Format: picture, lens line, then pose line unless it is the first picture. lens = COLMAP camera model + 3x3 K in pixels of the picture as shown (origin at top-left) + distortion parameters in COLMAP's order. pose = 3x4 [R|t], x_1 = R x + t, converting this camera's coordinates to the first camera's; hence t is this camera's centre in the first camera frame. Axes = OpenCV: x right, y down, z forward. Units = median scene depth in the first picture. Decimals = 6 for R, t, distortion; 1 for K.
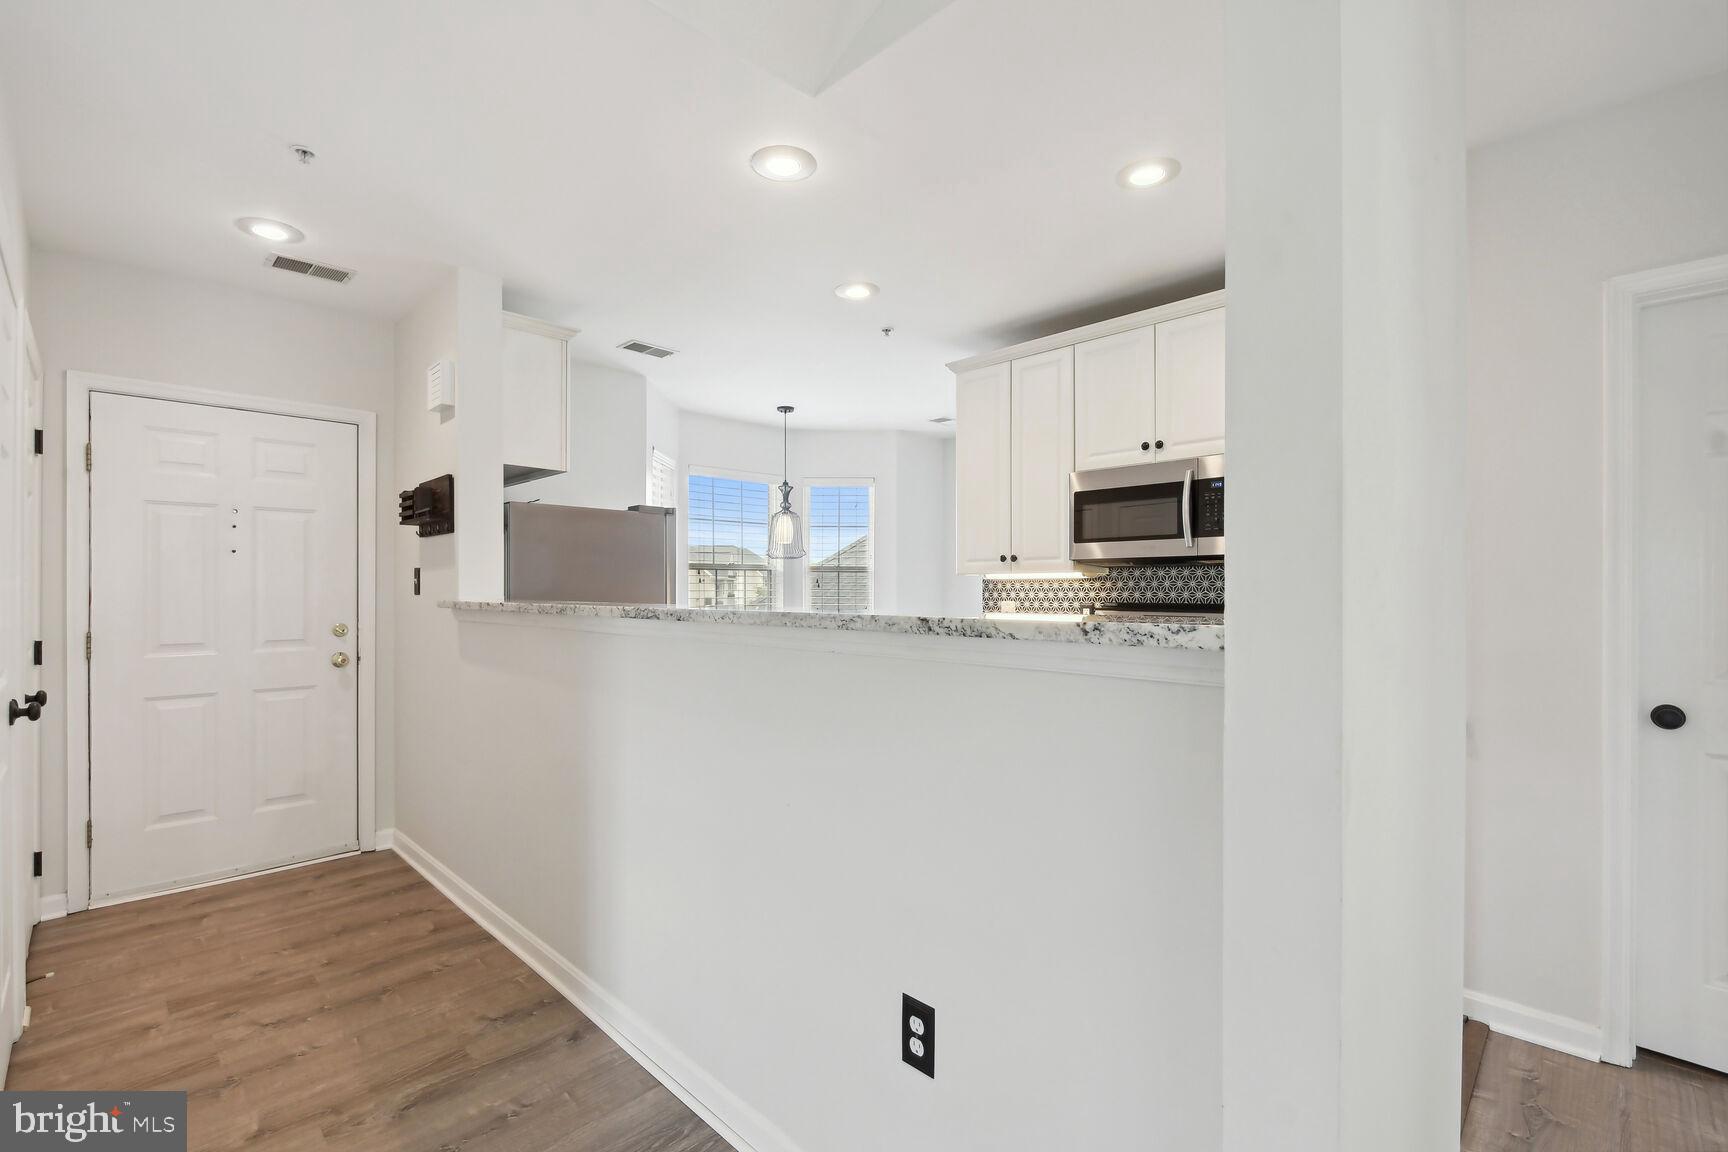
lens RADIAL K [[774.8, 0, 864.0], [0, 774.8, 576.0], [0, 0, 1]] dist [0.003941, 0.000361]
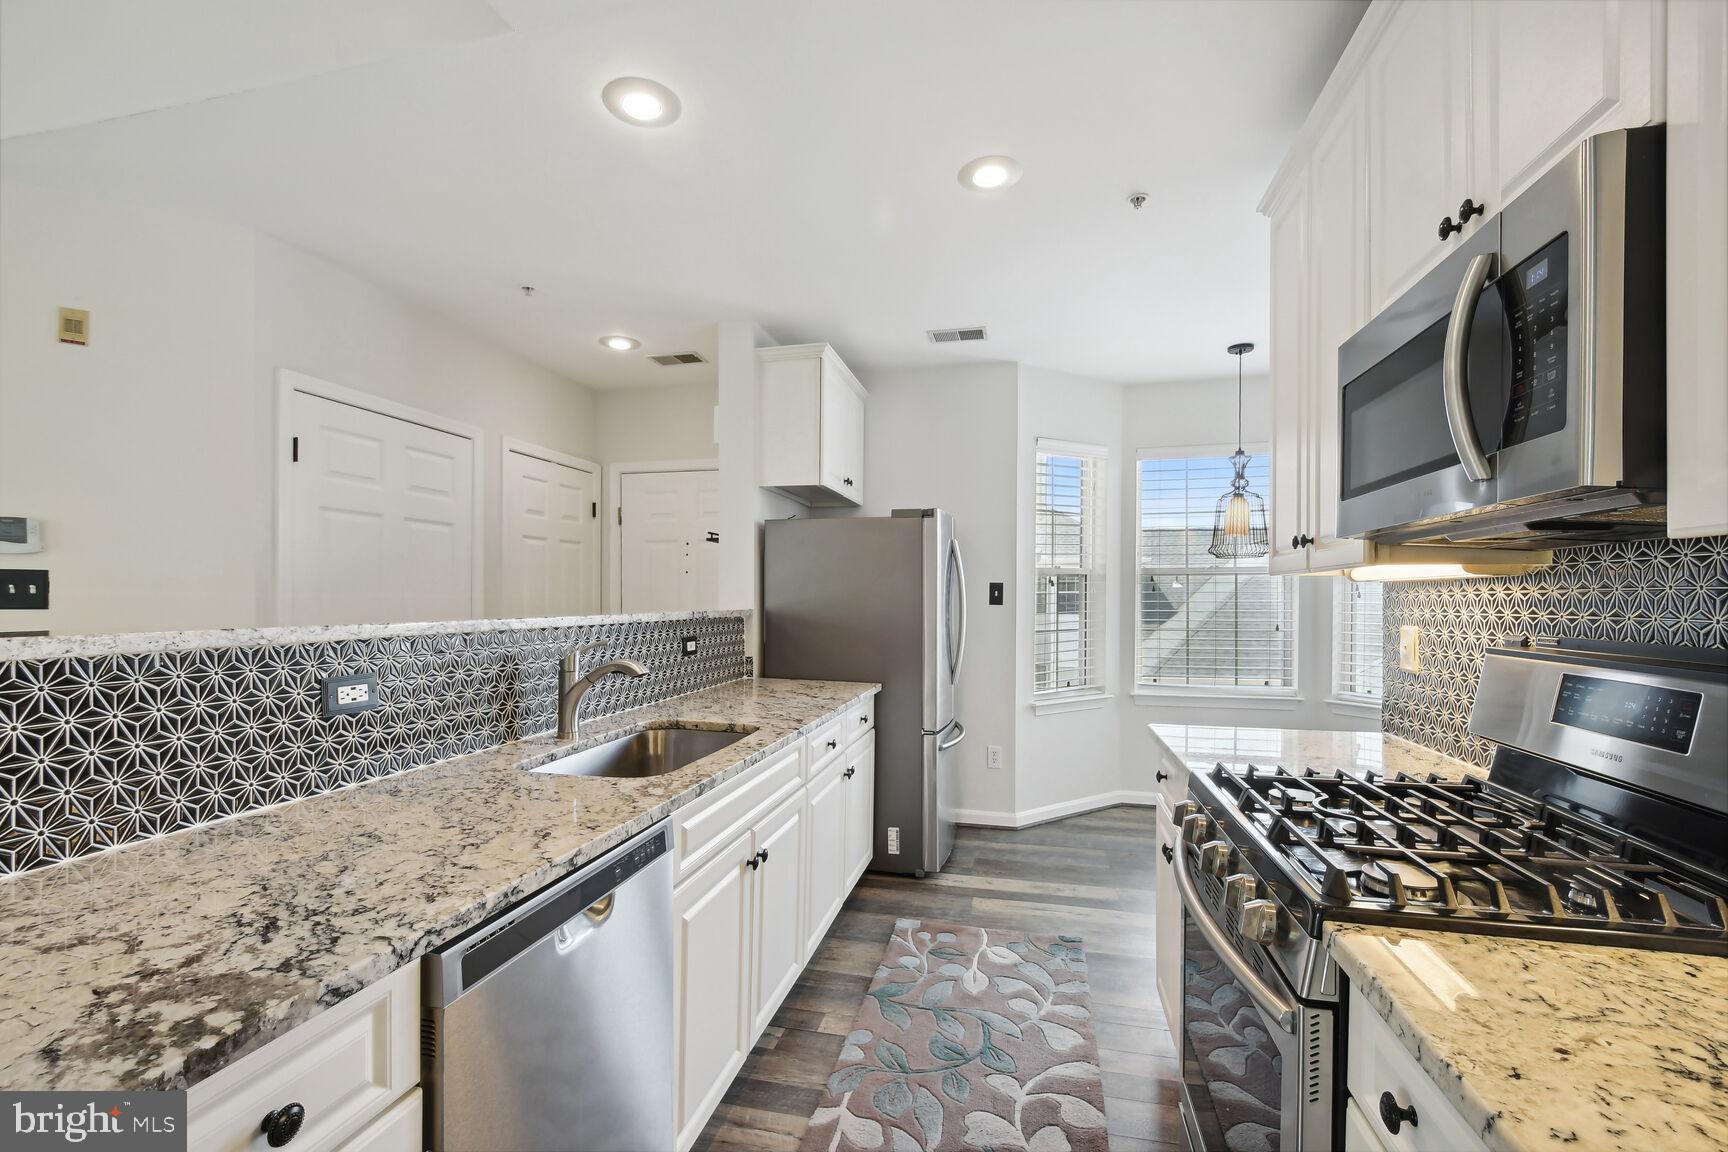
lens RADIAL K [[749.7, 0, 836.7], [0, 749.7, 599.8], [0, 0, 1]] dist [0.003417, -0.001394]
pose [[0.516357, 0.003535, -0.856366, 0.482100], [0.012446, 0.999855, 0.011632, 0.006185], [0.856283, -0.016664, 0.516238, 0.507198]]
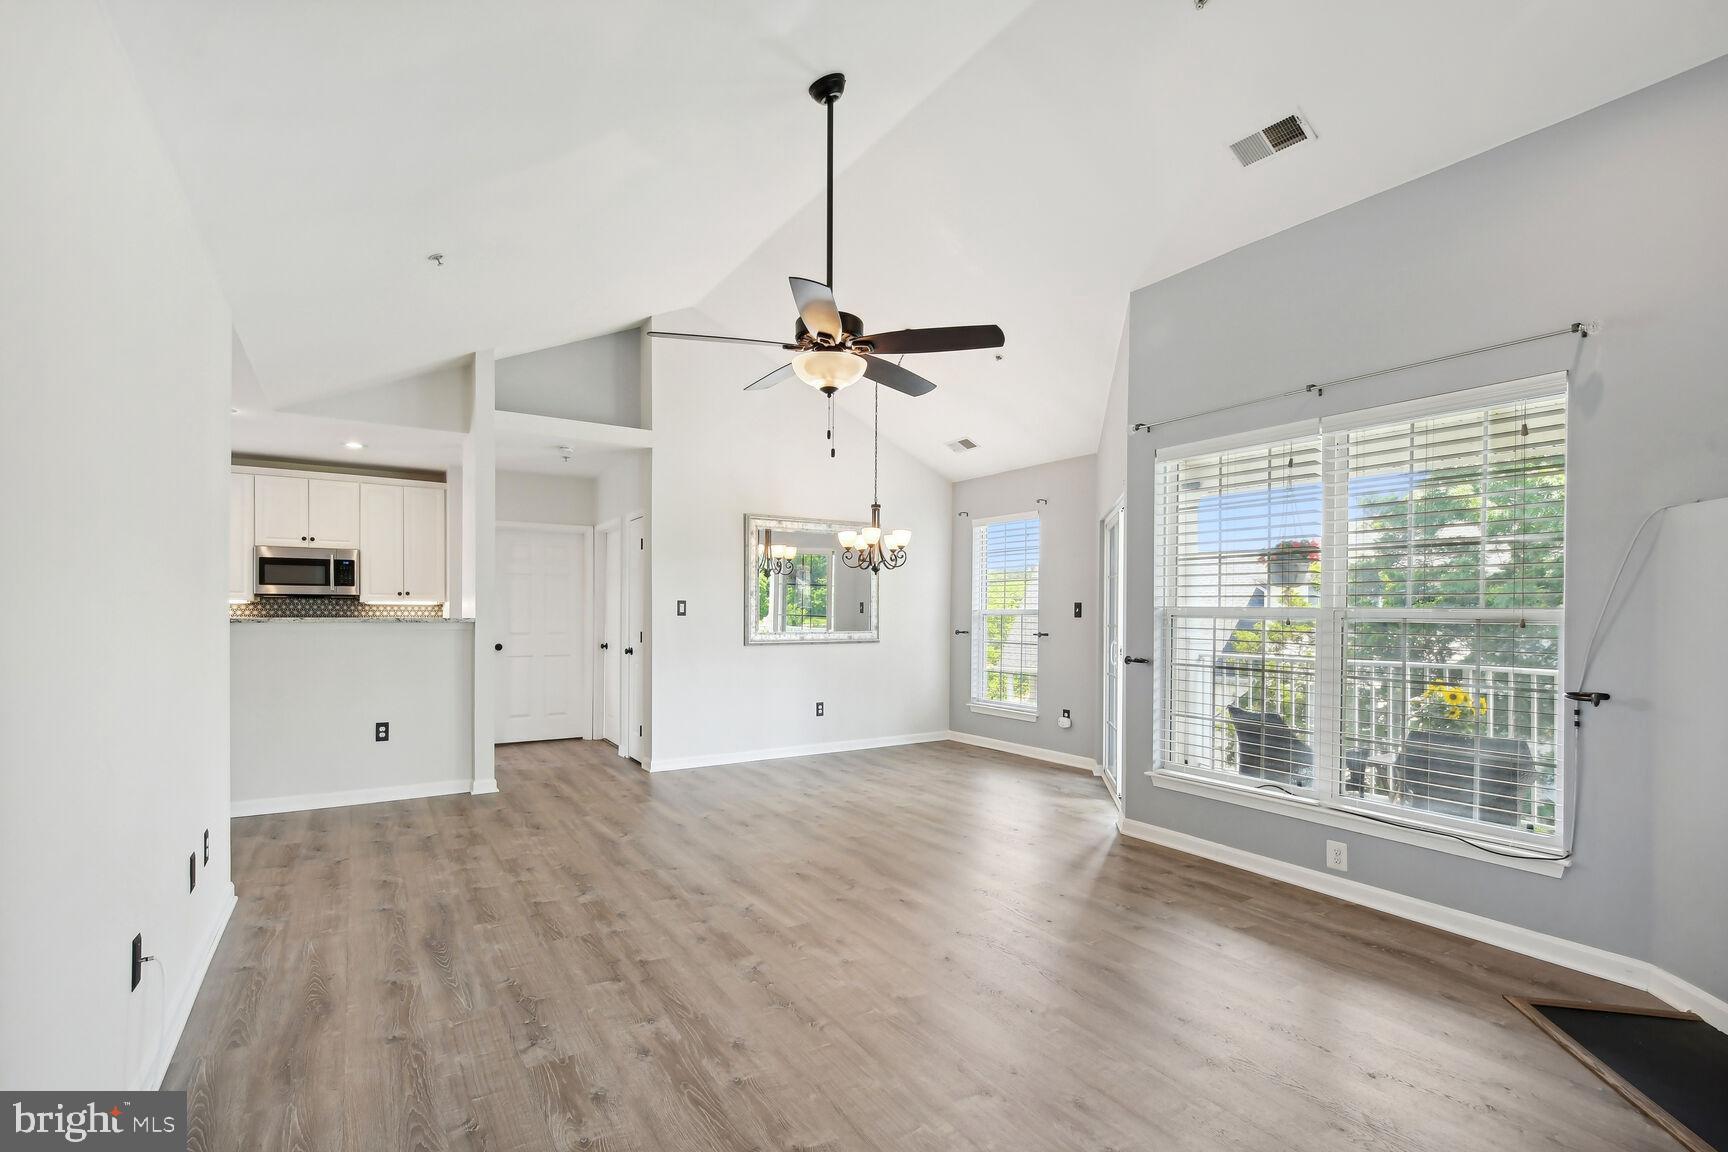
lens RADIAL K [[753.6, 0, 836.5], [0, 753.6, 609.9], [0, 0, 1]] dist [0.001750, -0.001006]
pose [[0.231942, 0.002042, 0.972728, -1.175535], [-0.023411, 0.999720, 0.003483, -0.020866], [-0.972448, -0.023581, 0.231925, -0.774057]]
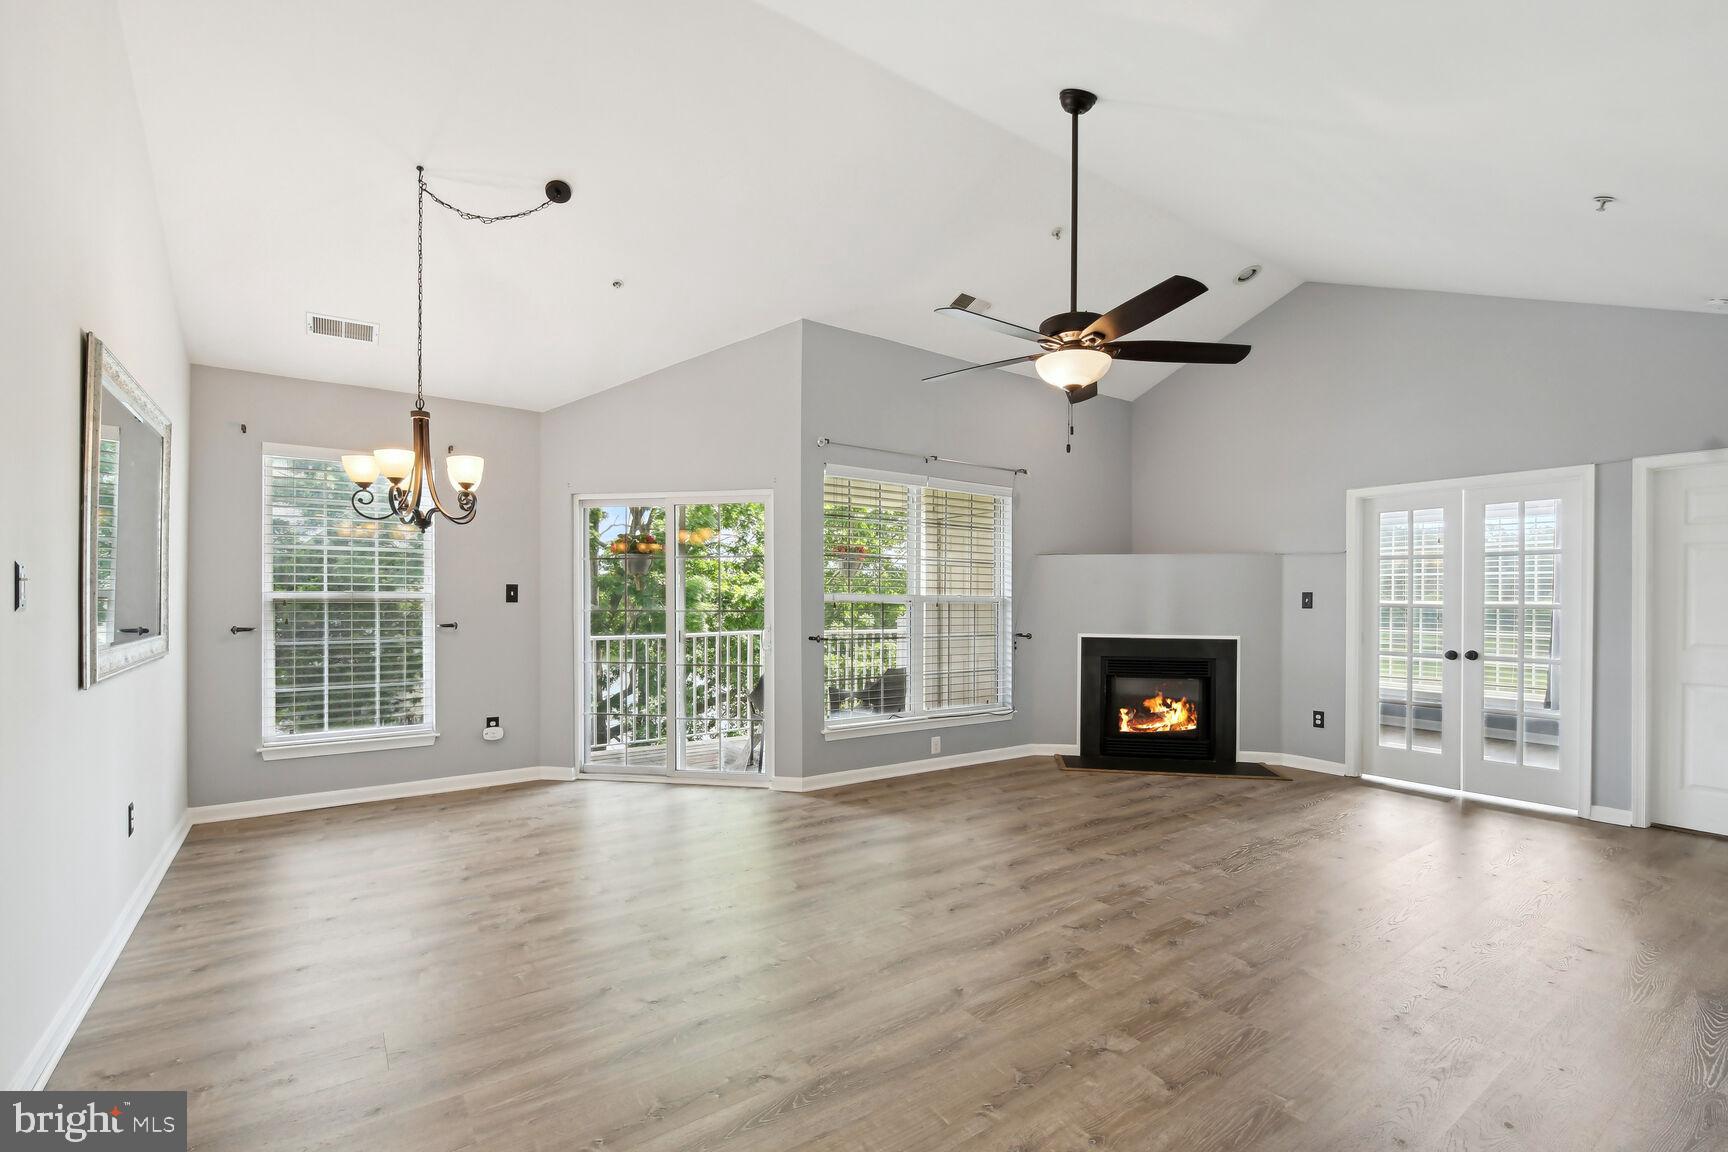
lens RADIAL K [[749.7, 0, 836.7], [0, 749.7, 599.8], [0, 0, 1]] dist [0.003417, -0.001394]
pose [[-0.978000, -0.005834, 0.208522, -0.220405], [-0.009484, 0.999819, -0.016510, 0.003168], [-0.208388, -0.018124, -0.977878, 0.404045]]
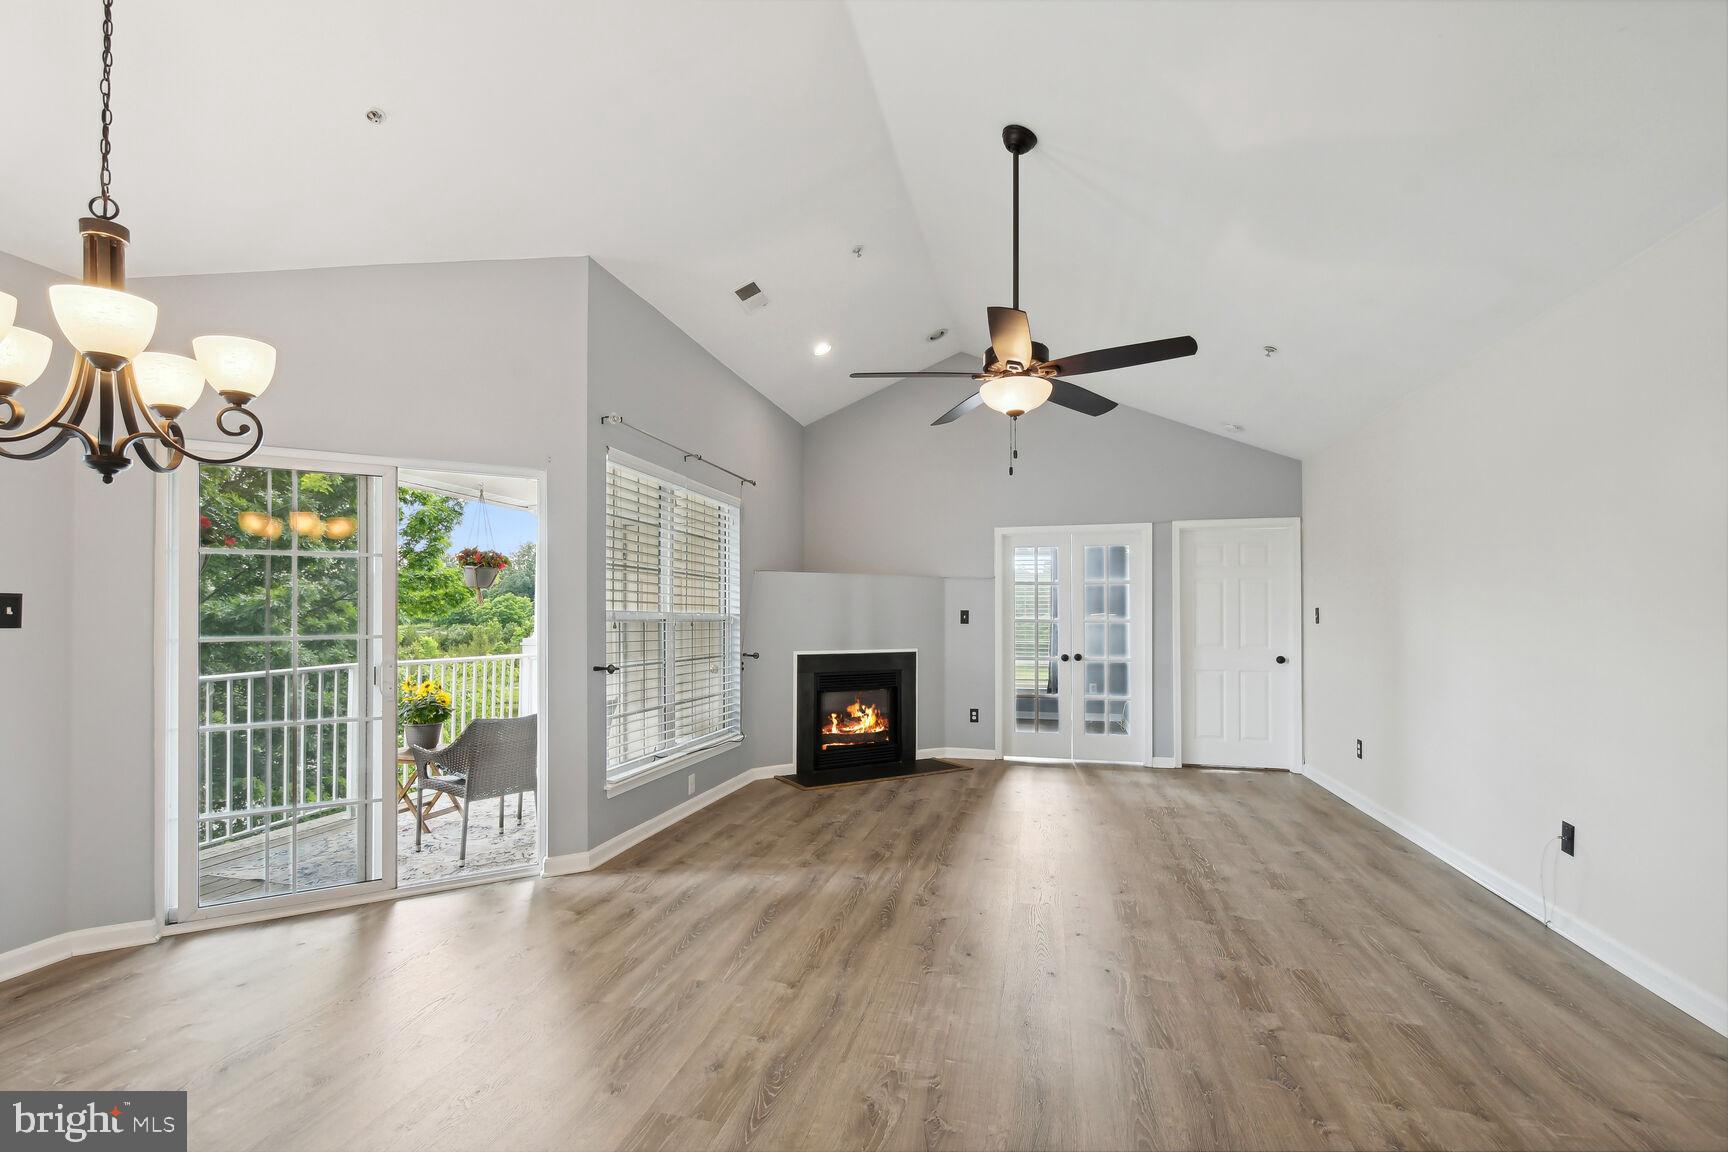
lens RADIAL K [[761.8, 0, 821.0], [0, 761.8, 605.7], [0, 0, 1]] dist [-0.002179, -0.000611]
pose [[-0.877940, -0.008111, -0.478702, 0.366091], [0.007804, 0.999481, -0.031248, -0.001990], [0.478707, -0.031170, -0.877421, 0.168583]]
